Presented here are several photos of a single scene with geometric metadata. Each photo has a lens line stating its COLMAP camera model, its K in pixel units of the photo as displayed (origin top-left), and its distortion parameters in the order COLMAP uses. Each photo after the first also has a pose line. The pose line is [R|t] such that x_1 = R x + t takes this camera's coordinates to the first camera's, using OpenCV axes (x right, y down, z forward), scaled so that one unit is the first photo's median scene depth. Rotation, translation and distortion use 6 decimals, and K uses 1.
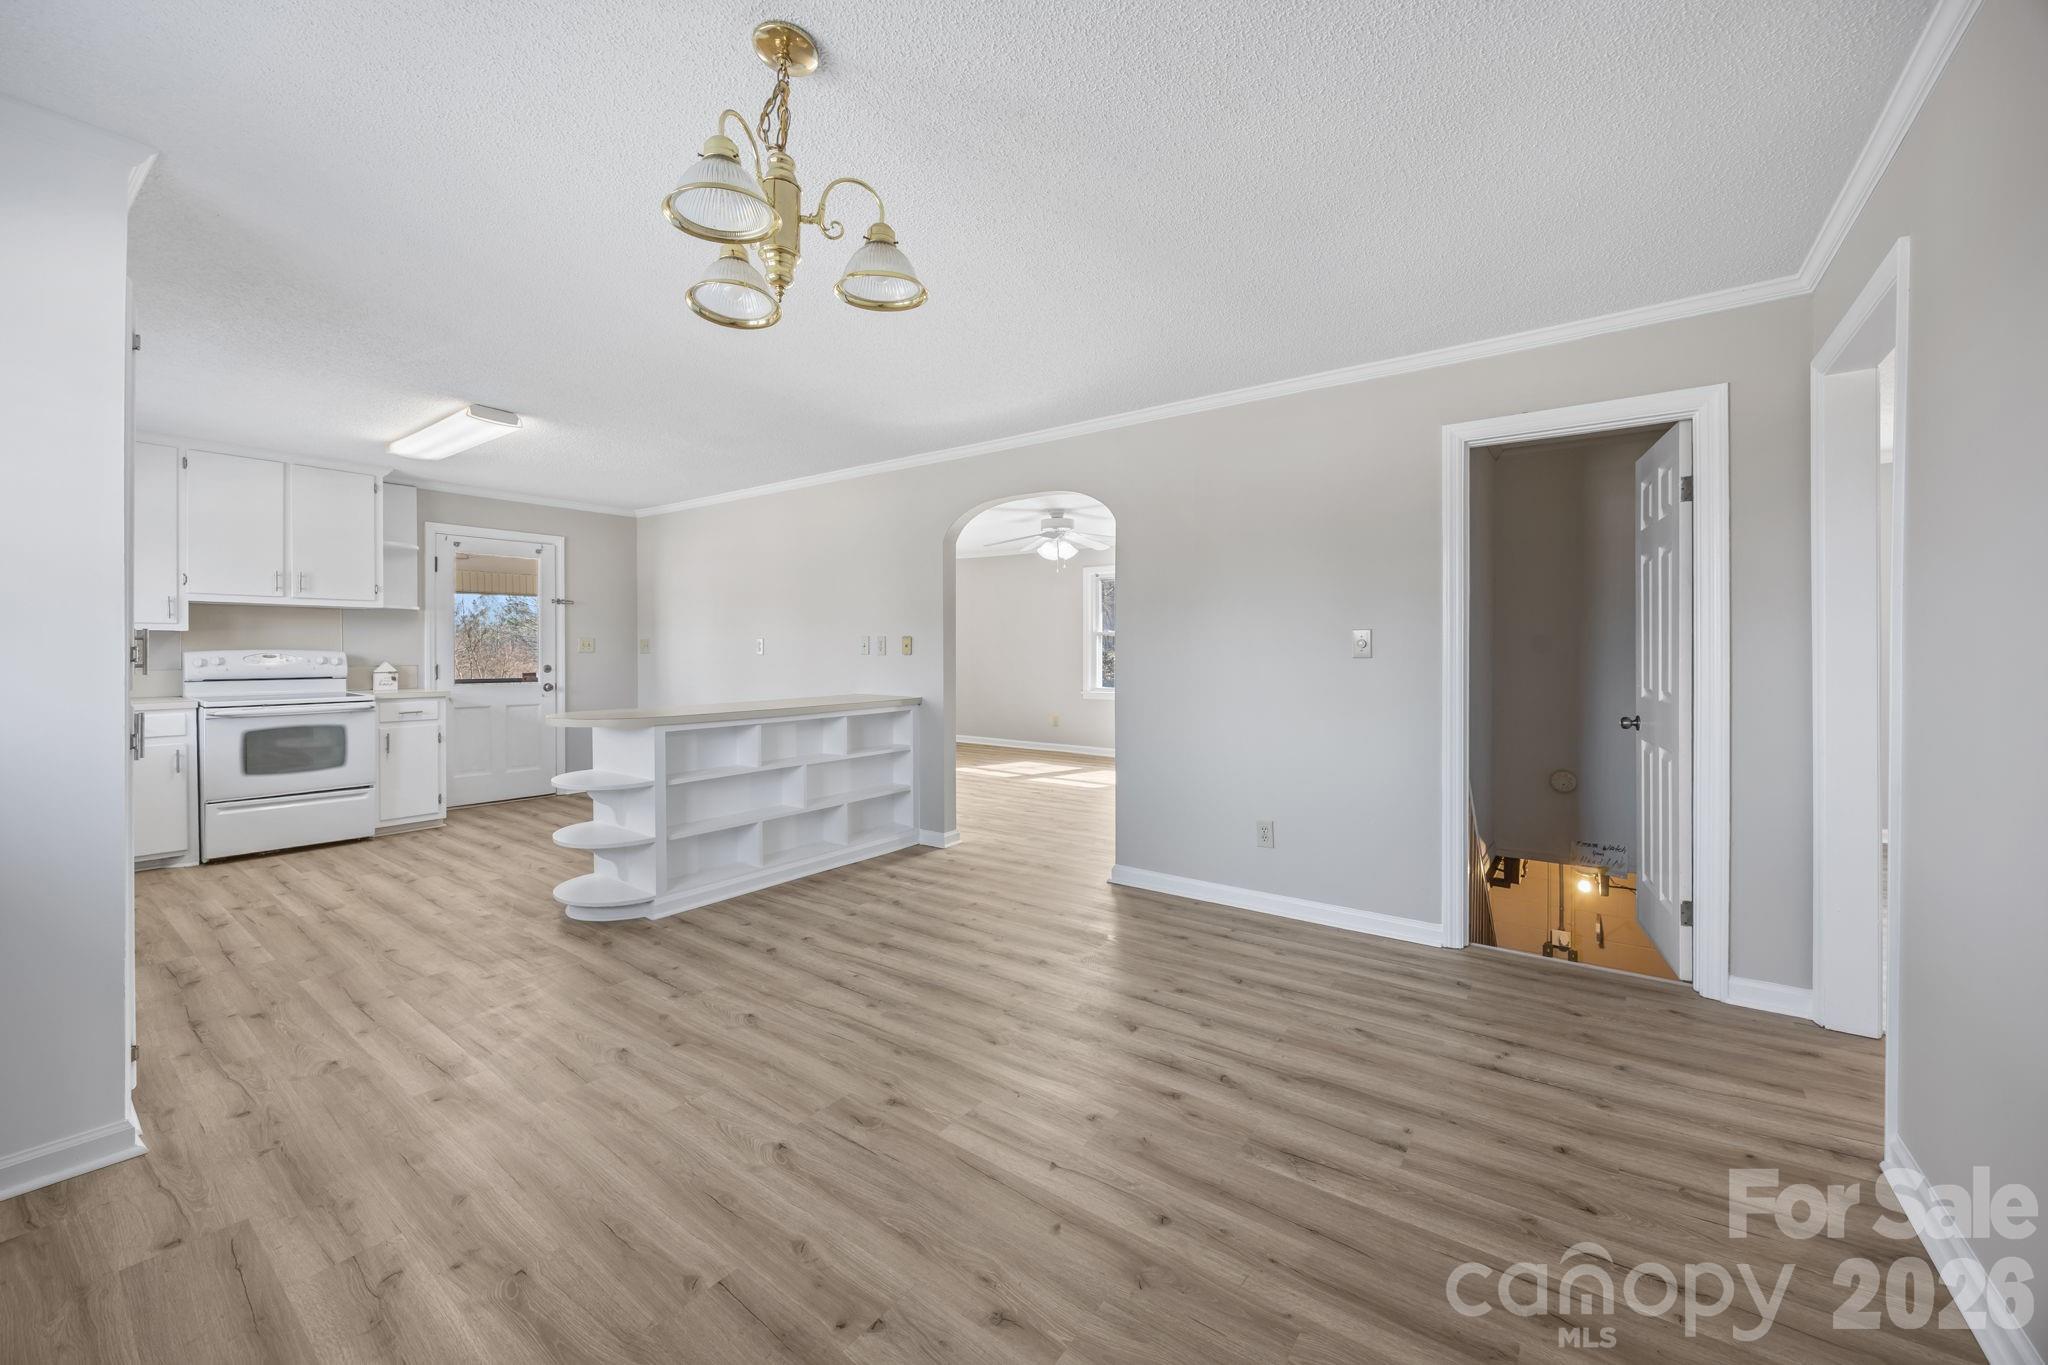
lens RADIAL K [[784.9, 0, 1013.7], [0, 784.9, 647.6], [0, 0, 1]] dist [-0.005244, 0.000445]
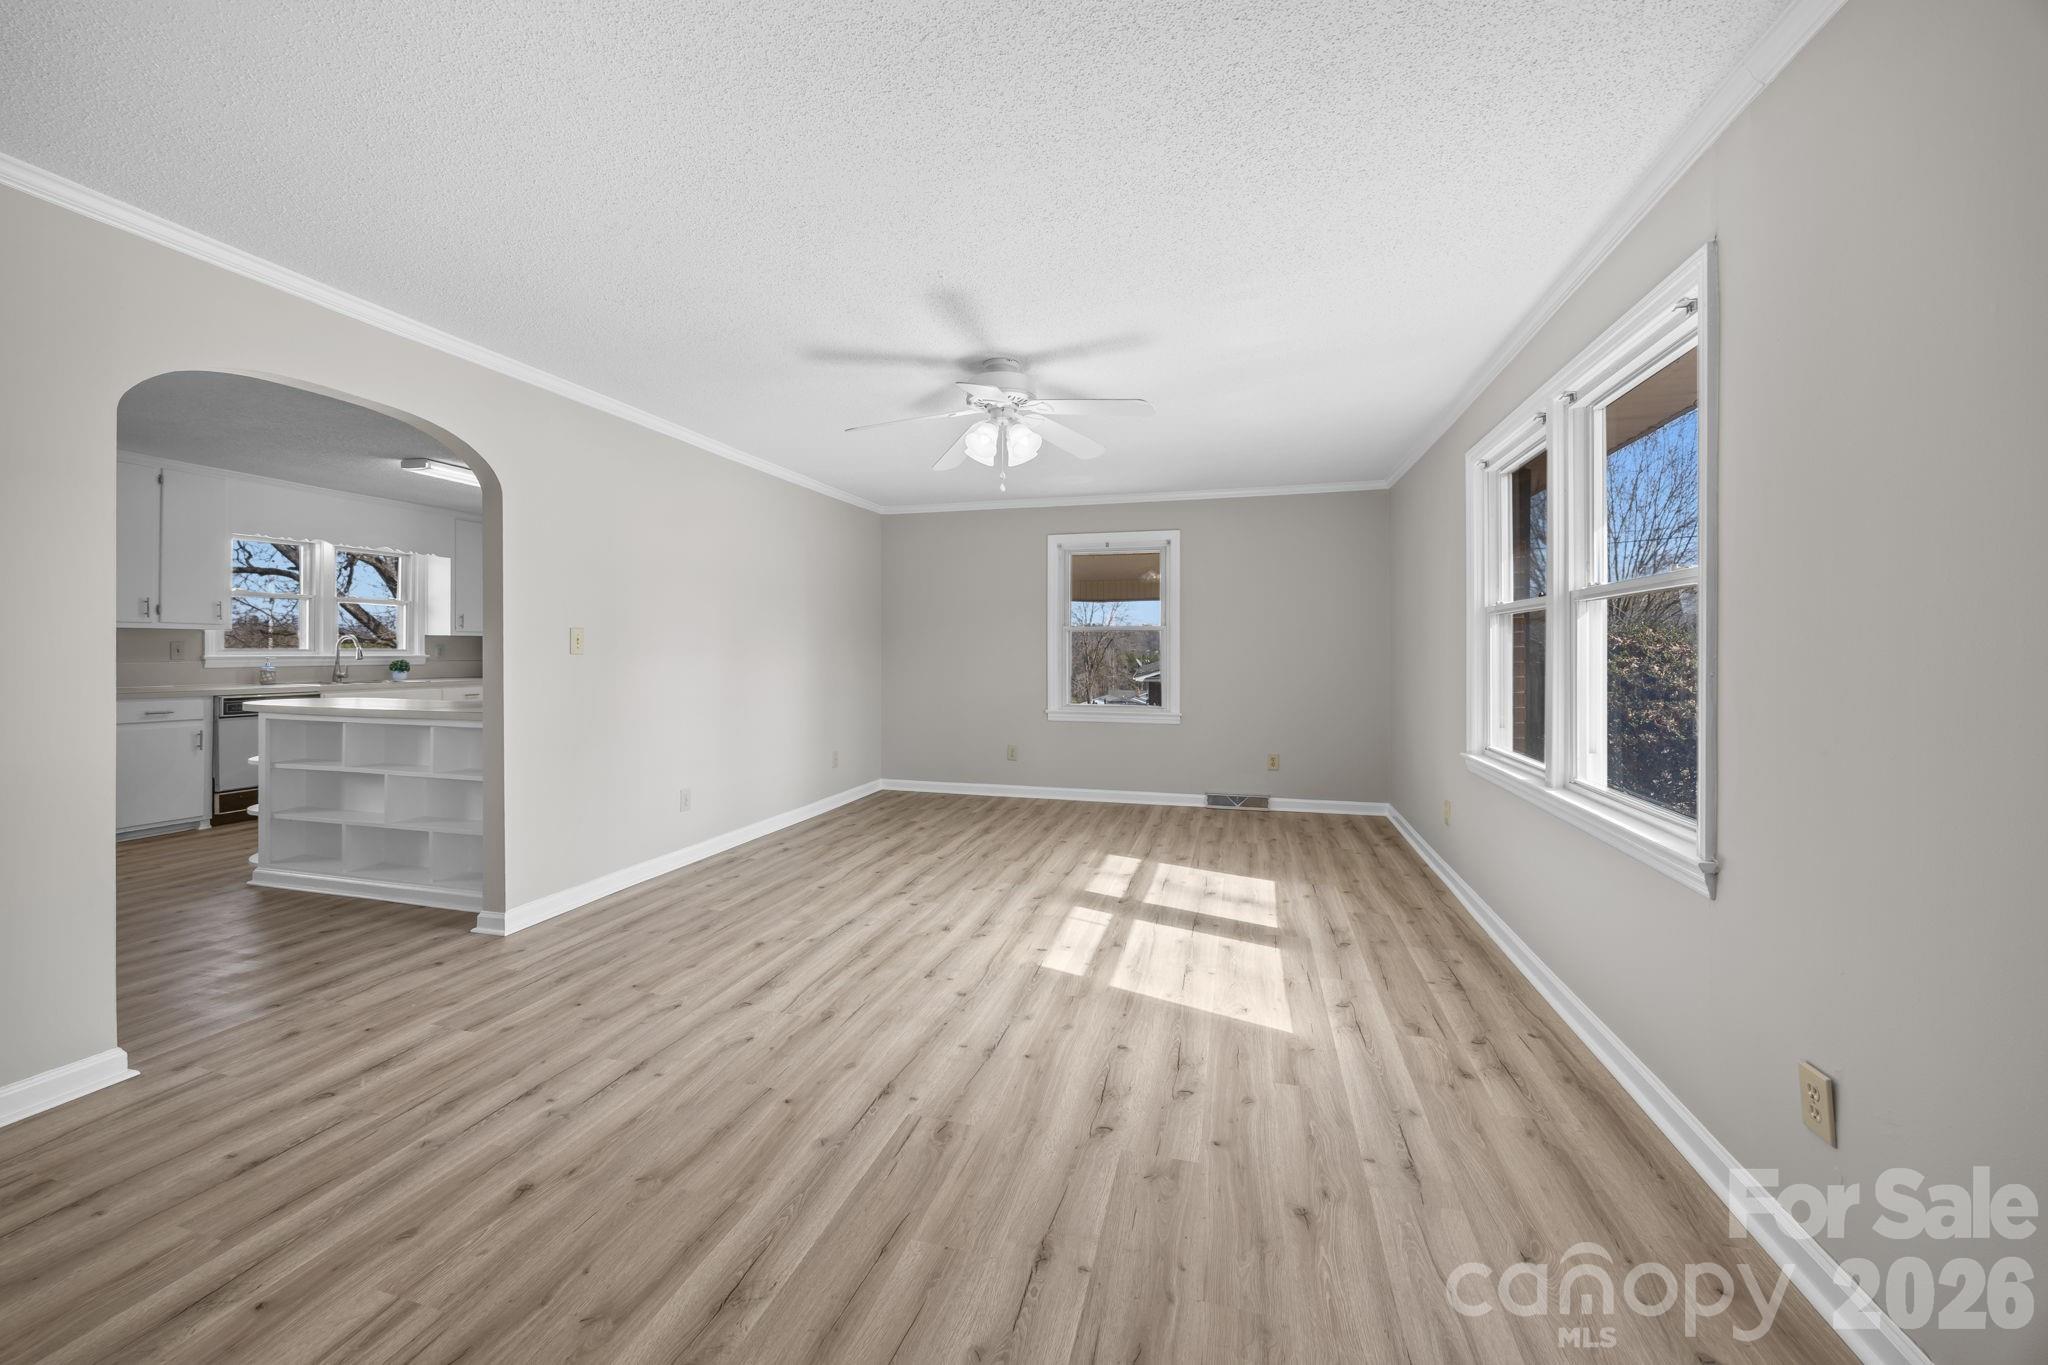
lens RADIAL K [[784.9, 0, 1014.4], [0, 784.9, 651.7], [0, 0, 1]] dist [-0.005244, 0.000445]
pose [[0.356977, -0.000815, -0.934113, 0.768542], [-0.003814, 0.999990, -0.002330, 0.010375], [0.934105, 0.004394, 0.356970, 1.278985]]
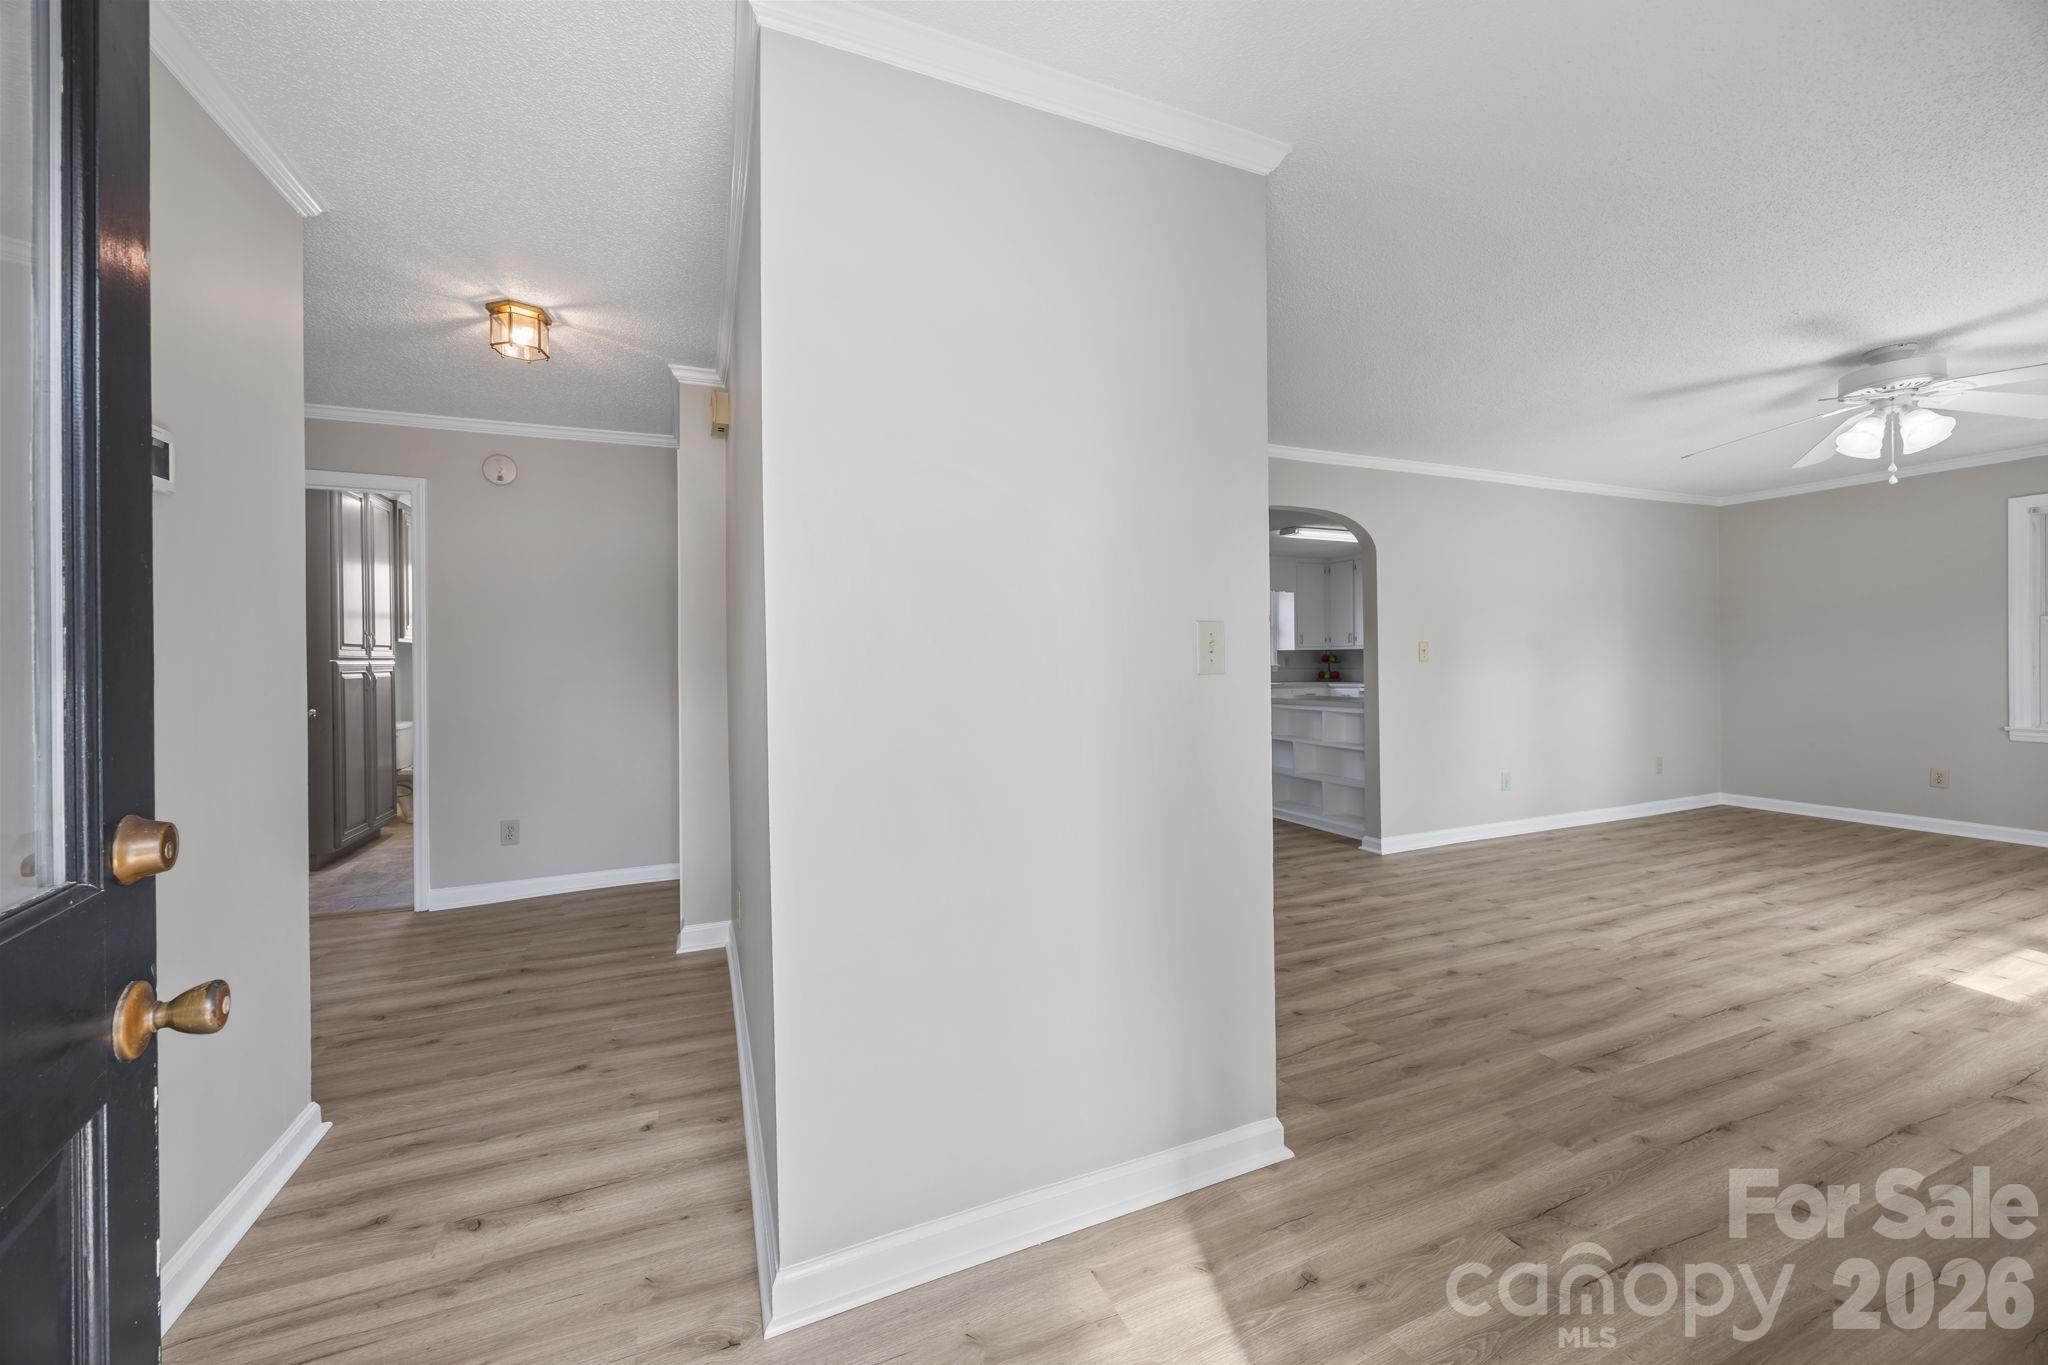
lens RADIAL K [[784.9, 0, 1008.9], [0, 784.9, 677.2], [0, 0, 1]] dist [-0.005244, 0.000445]
pose [[-0.510075, 0.016936, -0.859963, 1.108615], [0.010591, 0.999854, 0.013409, 0.015501], [0.860065, -0.002269, -0.510180, 1.199151]]
